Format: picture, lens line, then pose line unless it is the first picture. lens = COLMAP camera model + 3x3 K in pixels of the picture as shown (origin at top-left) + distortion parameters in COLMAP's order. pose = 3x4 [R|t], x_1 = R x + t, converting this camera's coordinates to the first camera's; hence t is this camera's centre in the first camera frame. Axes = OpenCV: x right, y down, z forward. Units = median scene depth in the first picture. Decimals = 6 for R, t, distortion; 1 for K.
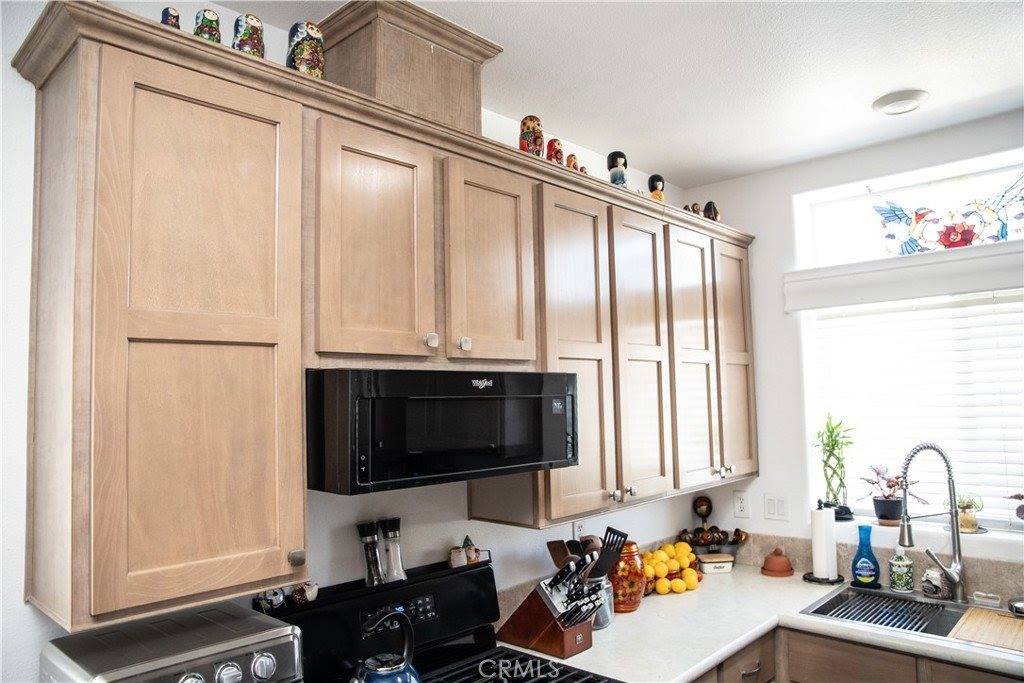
lens RADIAL K [[707.7, 0, 509.0], [0, 707.7, 350.1], [0, 0, 1]] dist [-0.074631, 0.032317]
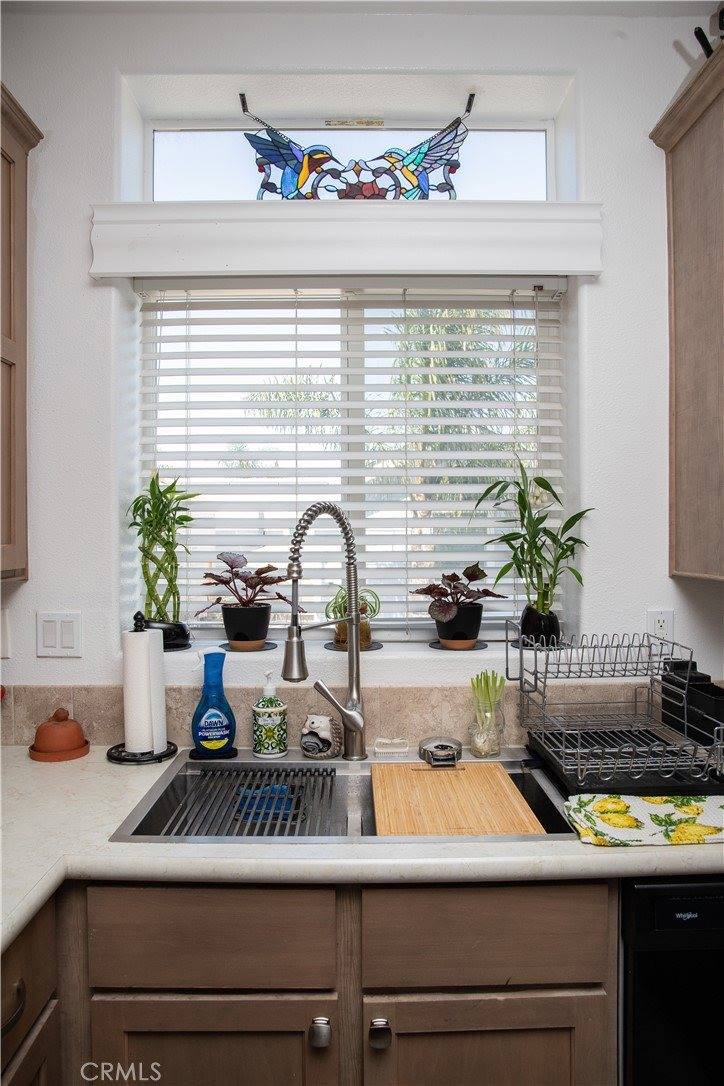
lens RADIAL K [[750.5, 0, 354.9], [0, 750.5, 544.5], [0, 0, 1]] dist [-0.074631, 0.032317]
pose [[0.724386, 0.015867, 0.689212, 0.166359], [-0.062564, 0.997123, 0.042801, 0.128870], [-0.686549, -0.074124, 0.723295, 0.473136]]
